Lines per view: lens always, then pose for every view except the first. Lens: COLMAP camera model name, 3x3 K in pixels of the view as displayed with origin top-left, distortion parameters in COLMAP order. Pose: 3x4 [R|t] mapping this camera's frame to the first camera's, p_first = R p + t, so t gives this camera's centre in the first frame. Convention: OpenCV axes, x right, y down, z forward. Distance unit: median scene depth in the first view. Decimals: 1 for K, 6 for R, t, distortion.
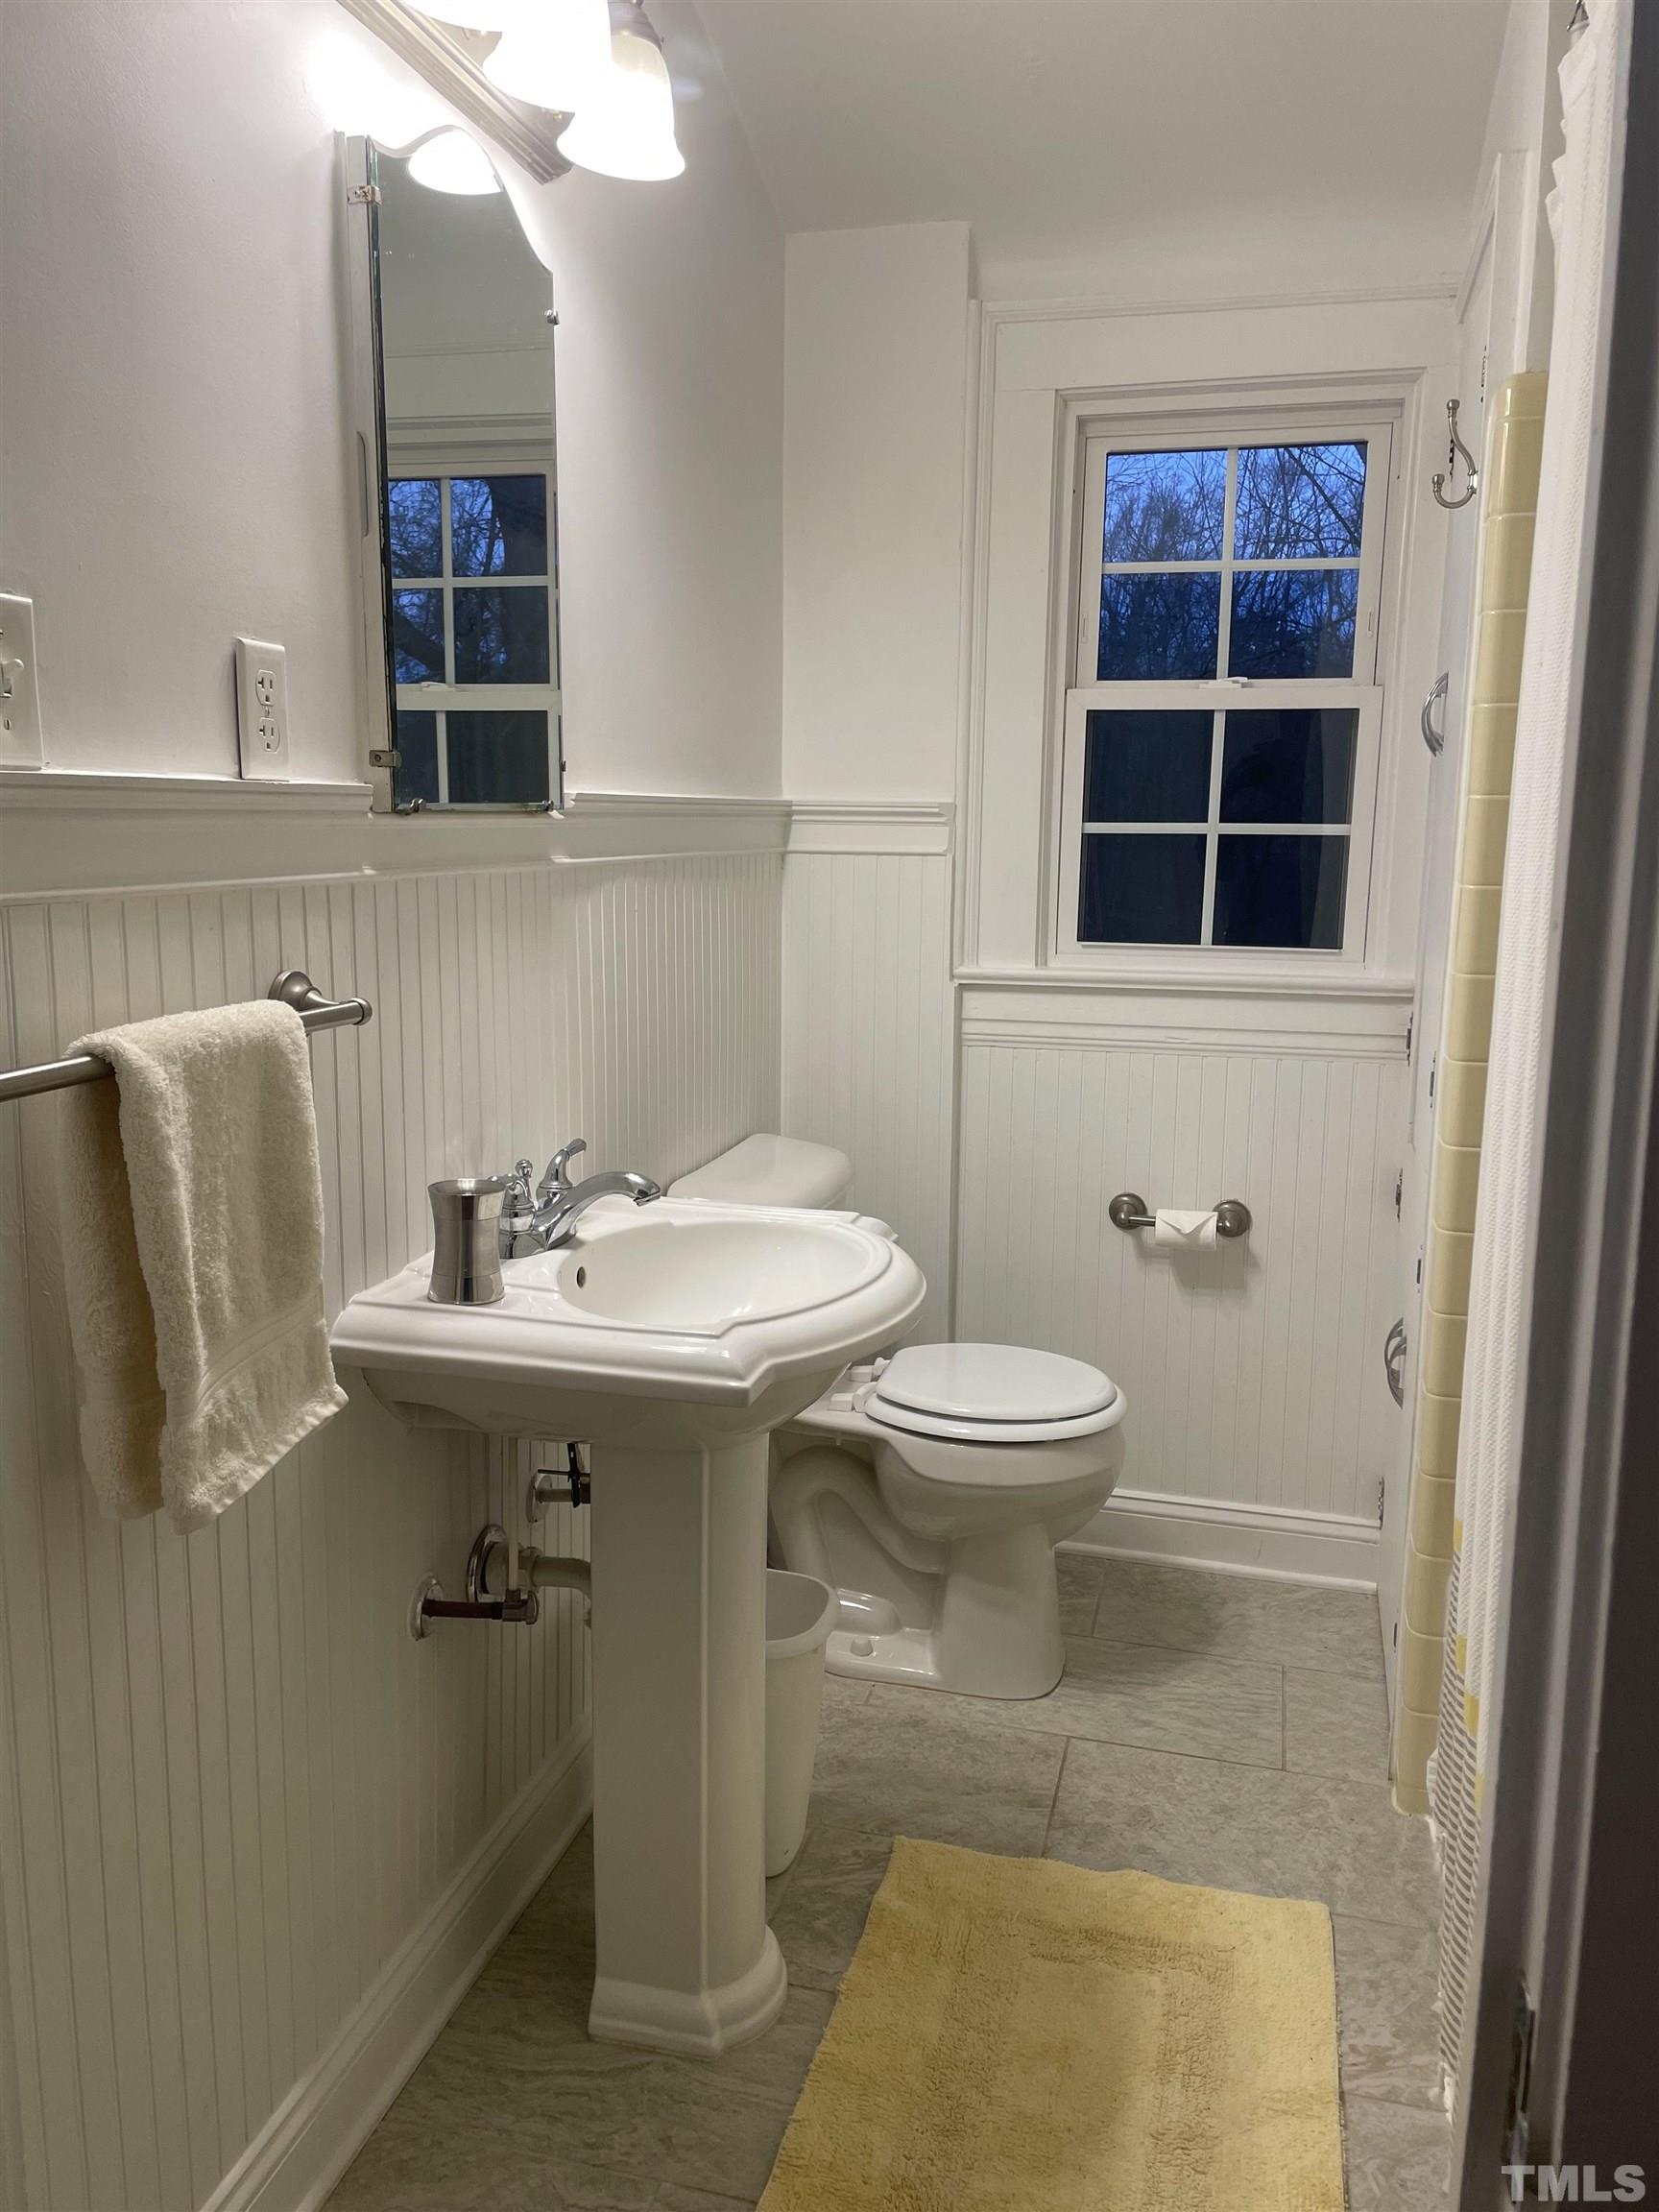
lens RADIAL K [[1681.4, 0, 828.5], [0, 1681.4, 1096.7], [0, 0, 1]] dist [0.078462, -0.088465]
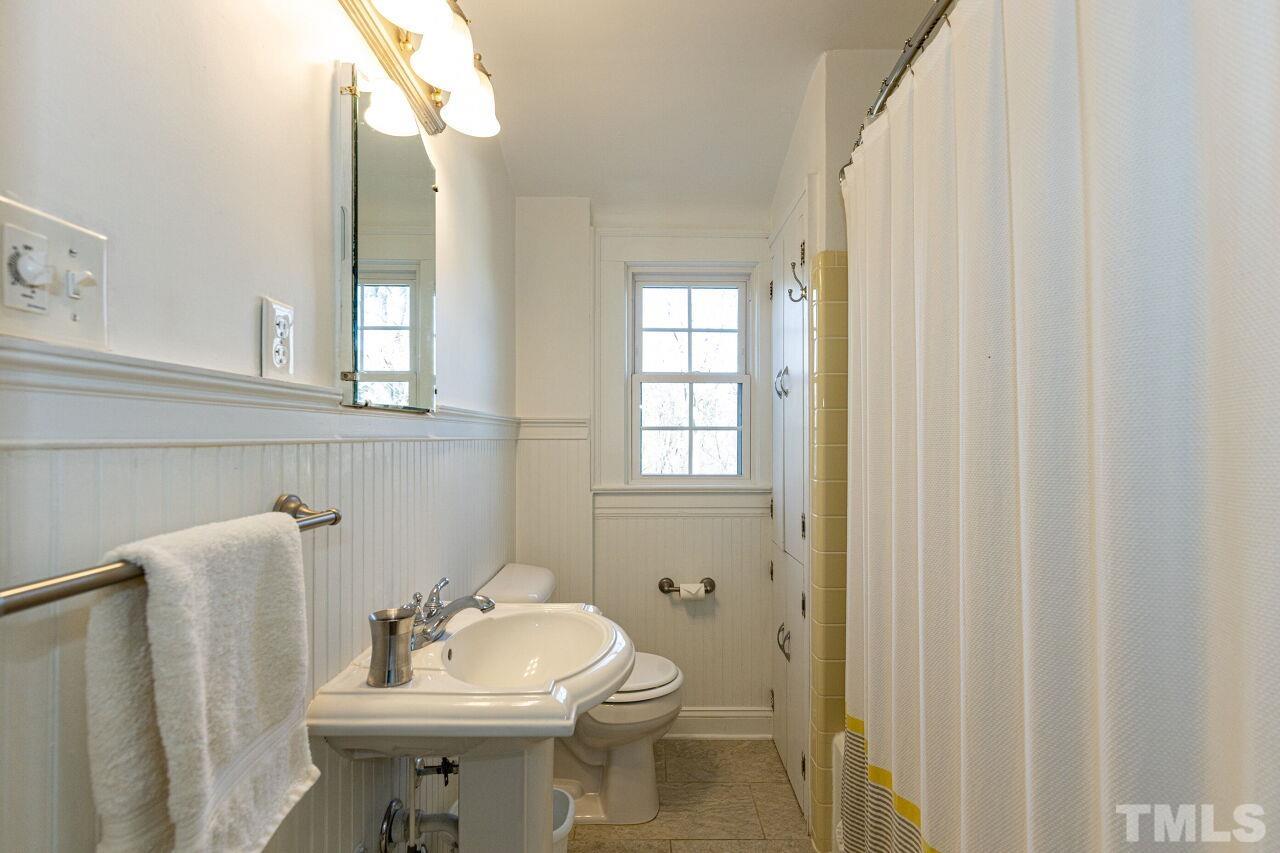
lens RADIAL K [[579.5, 0, 641.5], [0, 579.5, 439.9], [0, 0, 1]] dist [0.004393, -0.001516]
pose [[0.965662, -0.010325, 0.259597, -0.103442], [0.052104, 0.986605, -0.154580, -0.016649], [-0.254524, 0.162798, 0.953265, 0.286672]]
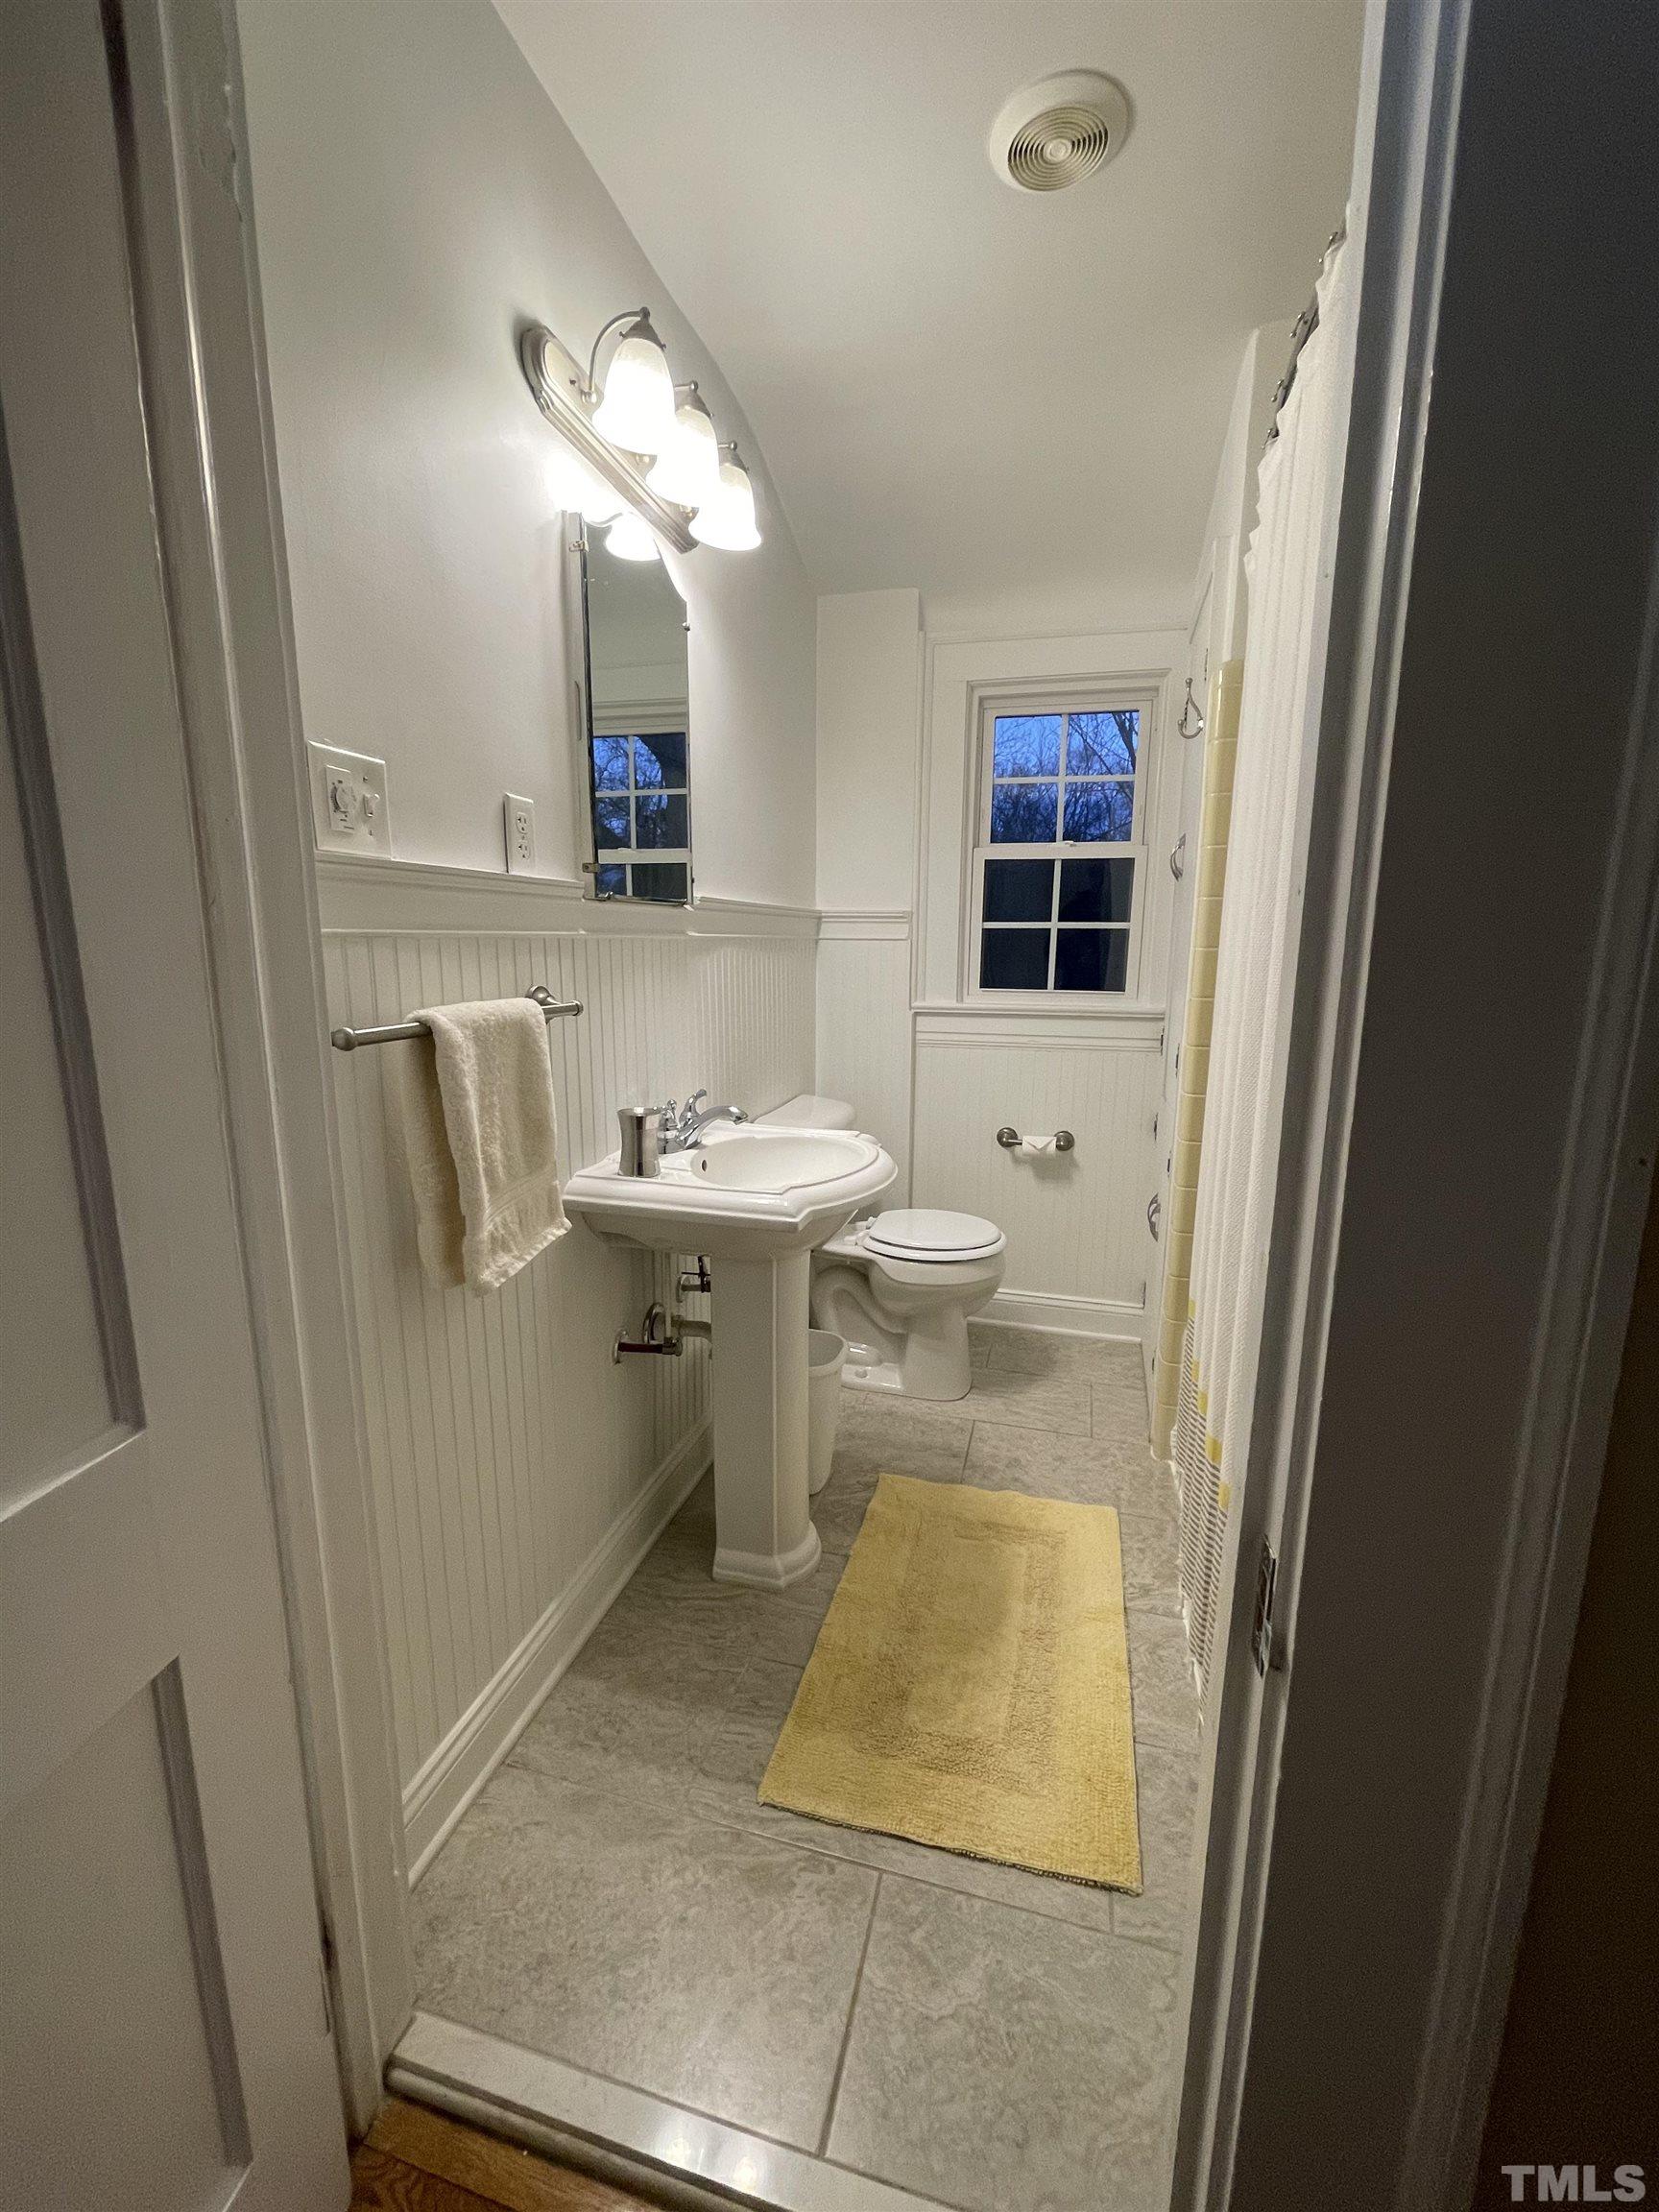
lens RADIAL K [[897.0, 0, 837.4], [0, 897.0, 1113.1], [0, 0, 1]] dist [-0.001213, 0.000052]
pose [[0.999987, -0.002475, -0.004420, -0.001342], [0.002572, 0.999753, 0.022093, 0.030468], [0.004364, -0.022104, 0.999746, 0.051758]]
